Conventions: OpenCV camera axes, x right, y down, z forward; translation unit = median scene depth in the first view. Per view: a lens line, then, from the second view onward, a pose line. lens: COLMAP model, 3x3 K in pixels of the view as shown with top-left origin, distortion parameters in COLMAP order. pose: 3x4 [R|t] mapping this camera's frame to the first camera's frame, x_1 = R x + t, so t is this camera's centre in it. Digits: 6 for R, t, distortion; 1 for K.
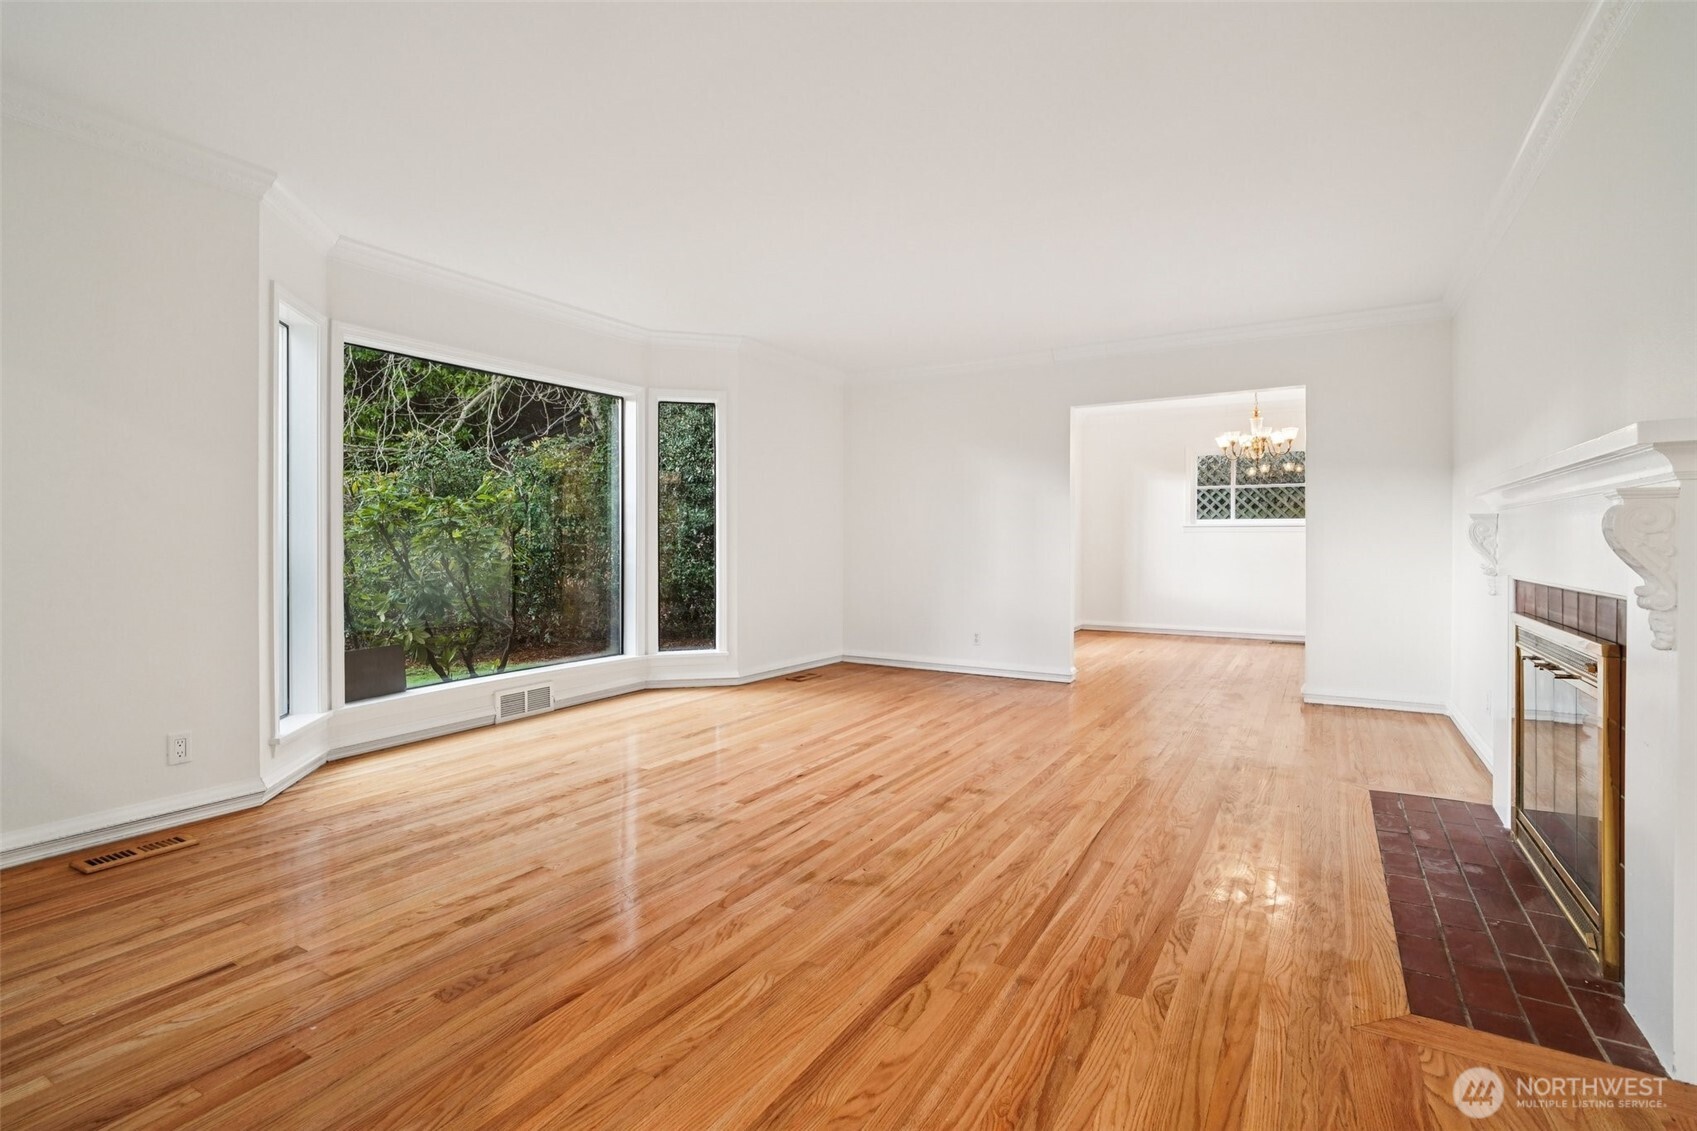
lens RADIAL K [[795.4, 0, 860.3], [0, 795.4, 542.2], [0, 0, 1]] dist [-0.001728, 0.000230]
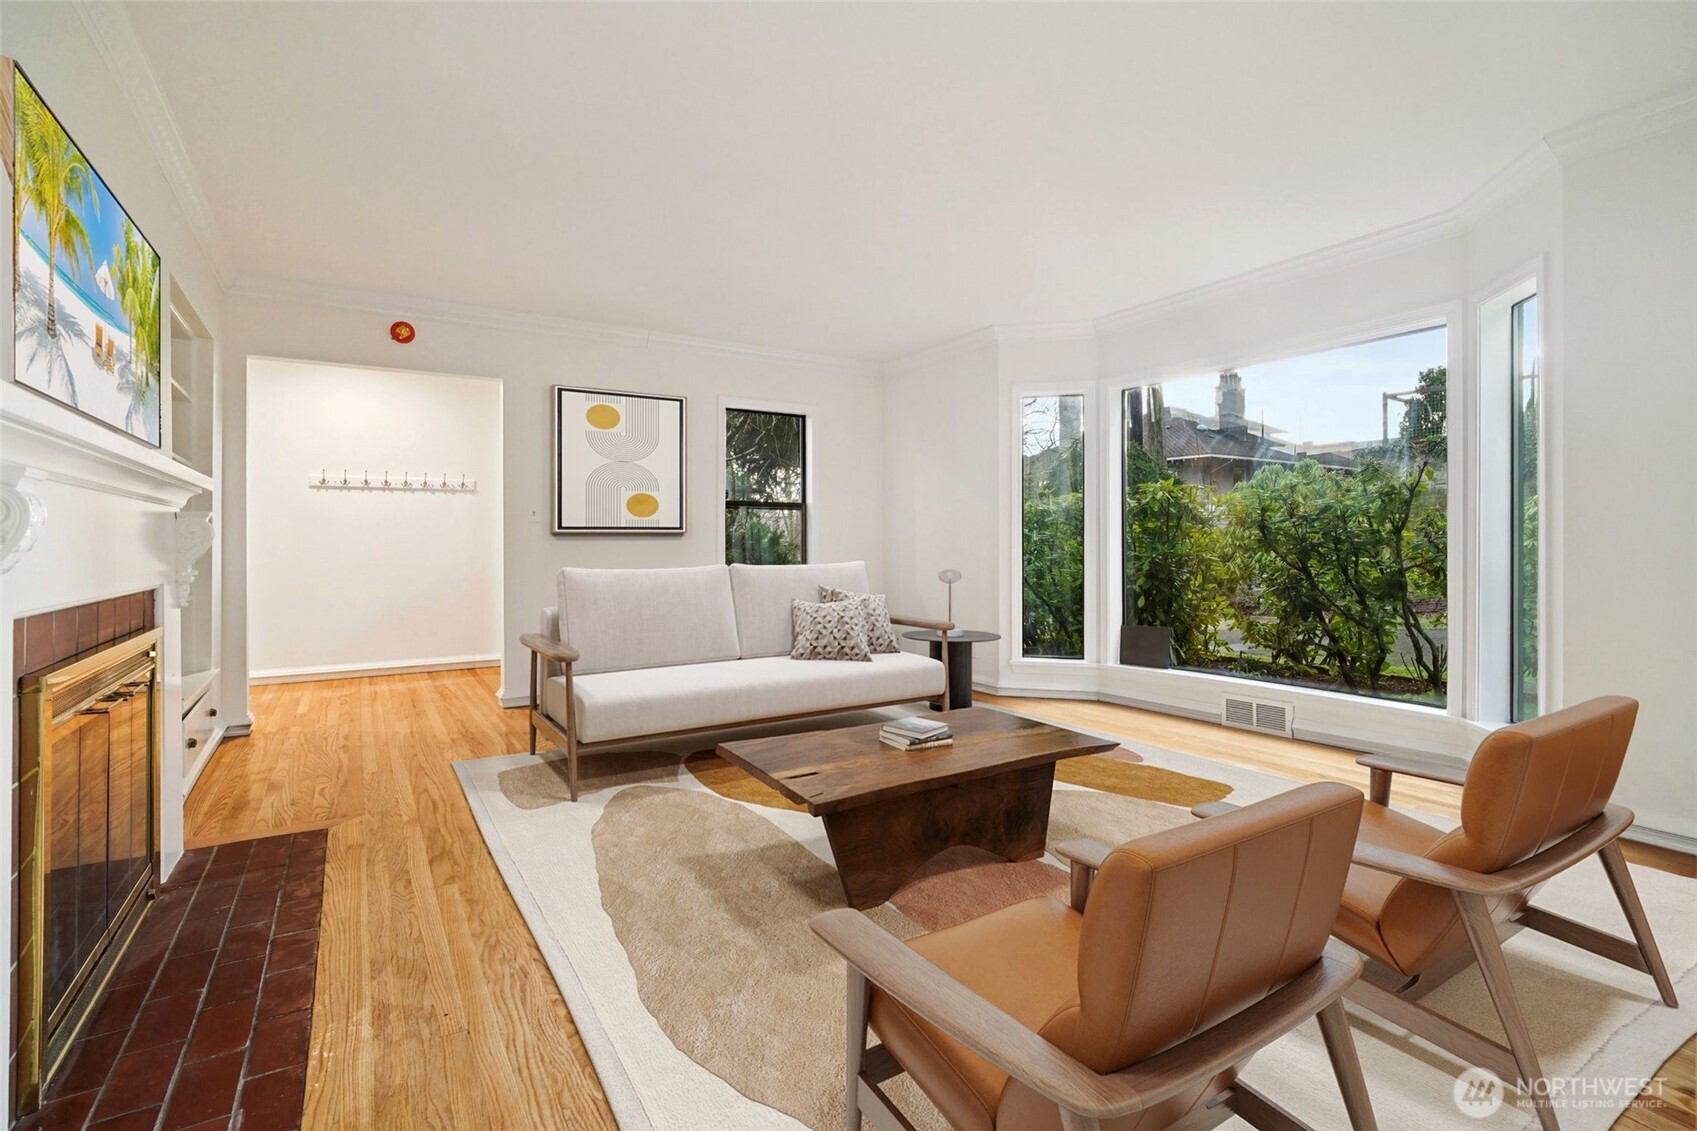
lens RADIAL K [[795.4, 0, 860.3], [0, 795.4, 542.2], [0, 0, 1]] dist [-0.001728, 0.000230]
pose [[-0.462097, -0.002980, -0.886824, 0.874629], [0.003027, 0.999983, -0.004938, 0.003304], [0.886824, -0.004966, -0.462081, 1.455647]]
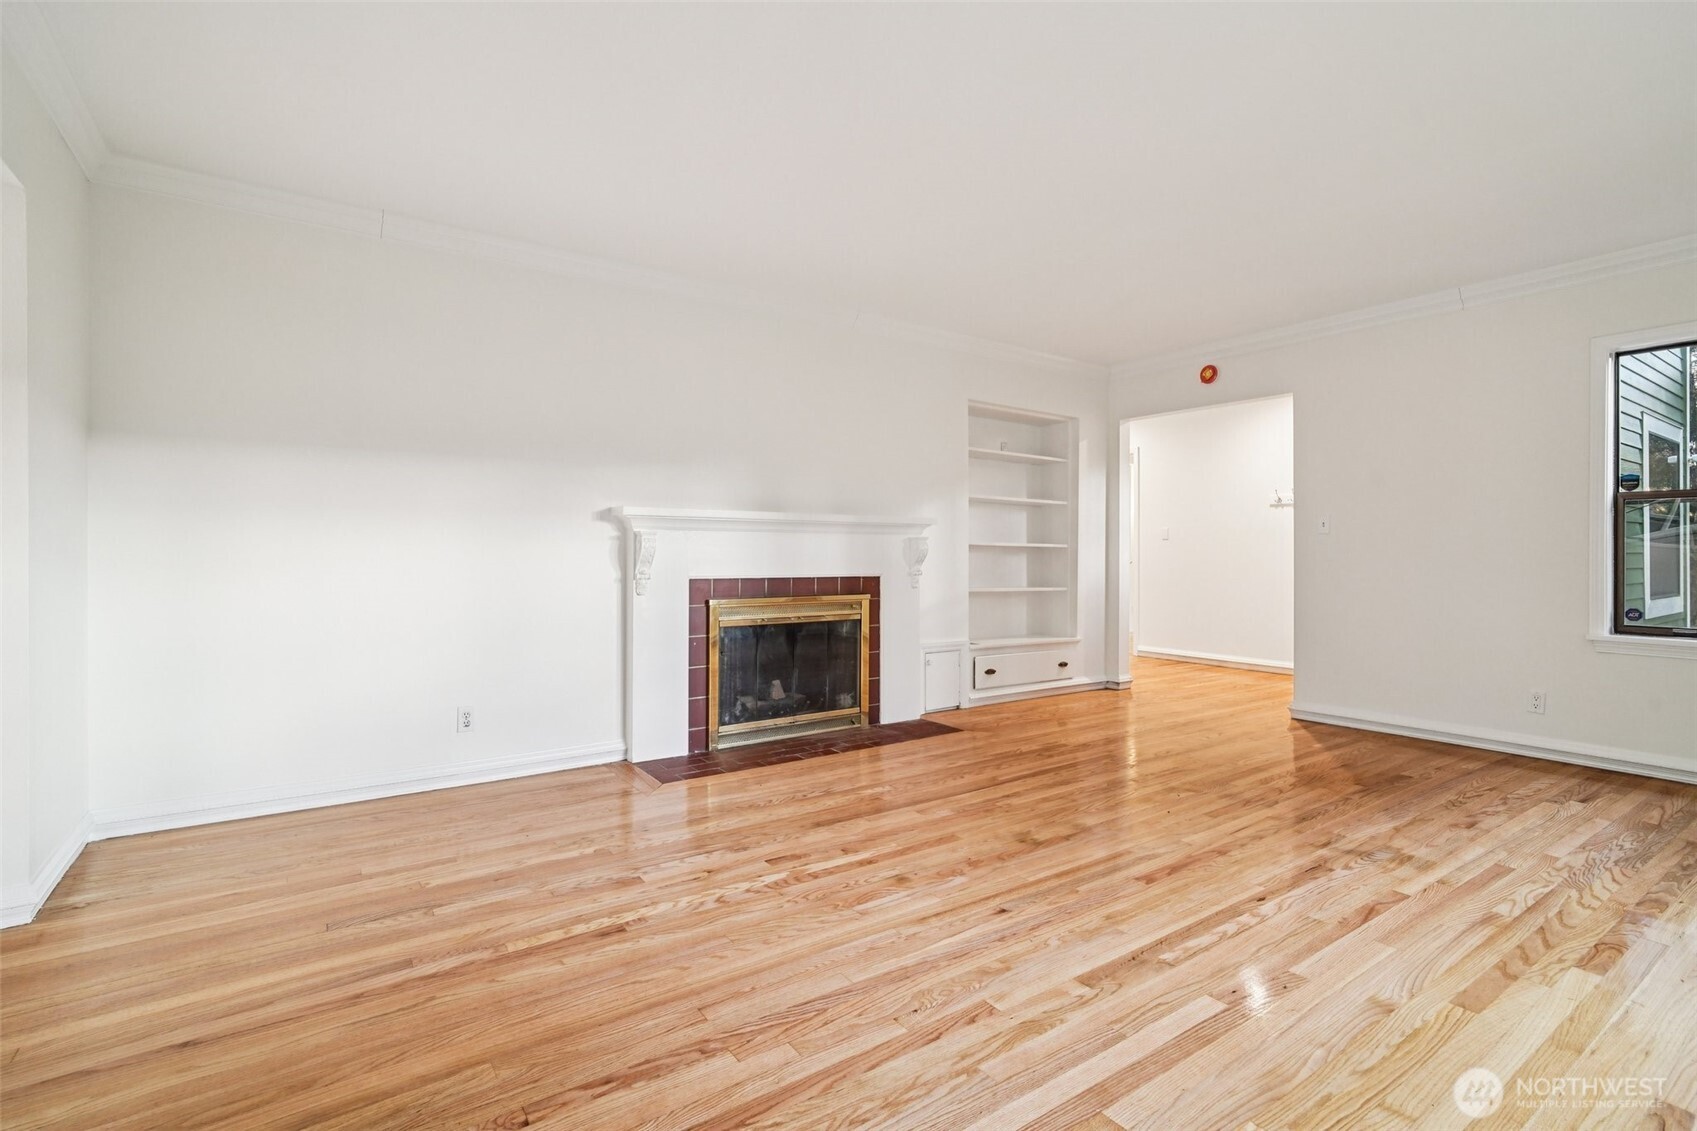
lens RADIAL K [[795.4, 0, 860.3], [0, 795.4, 542.2], [0, 0, 1]] dist [-0.001728, 0.000230]
pose [[-0.910585, 0.001387, 0.413319, -0.047803], [-0.005303, 0.999873, -0.015036, -0.000289], [-0.413287, -0.015884, -0.910462, 1.900011]]
